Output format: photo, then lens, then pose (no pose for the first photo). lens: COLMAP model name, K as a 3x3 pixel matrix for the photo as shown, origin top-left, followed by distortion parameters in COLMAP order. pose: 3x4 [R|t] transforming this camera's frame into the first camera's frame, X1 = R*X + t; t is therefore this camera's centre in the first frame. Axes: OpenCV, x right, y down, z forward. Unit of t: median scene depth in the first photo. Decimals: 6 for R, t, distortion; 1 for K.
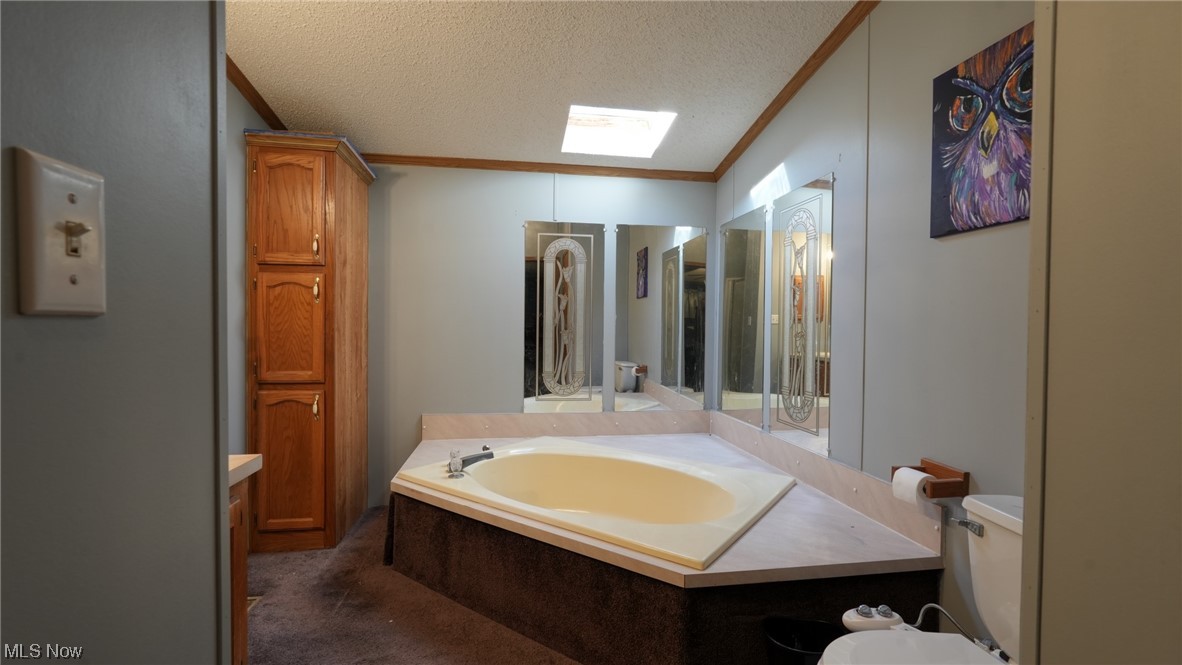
lens RADIAL K [[528.3, 0, 591.5], [0, 528.3, 336.0], [0, 0, 1]] dist [0.000336, 0.000024]
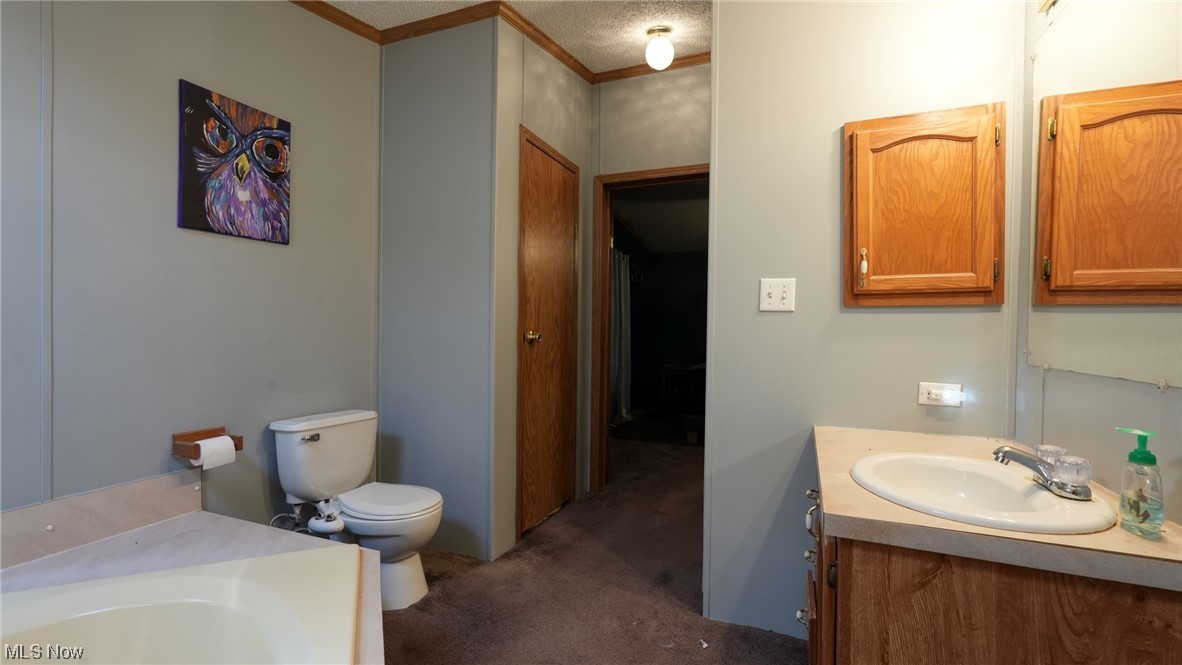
lens RADIAL K [[528.3, 0, 589.9], [0, 528.3, 329.6], [0, 0, 1]] dist [0.000336, 0.000024]
pose [[-0.854067, -0.016972, 0.519886, -0.697212], [-0.007219, 0.999758, 0.020778, -0.005047], [-0.520113, 0.013992, -0.853983, 1.652460]]
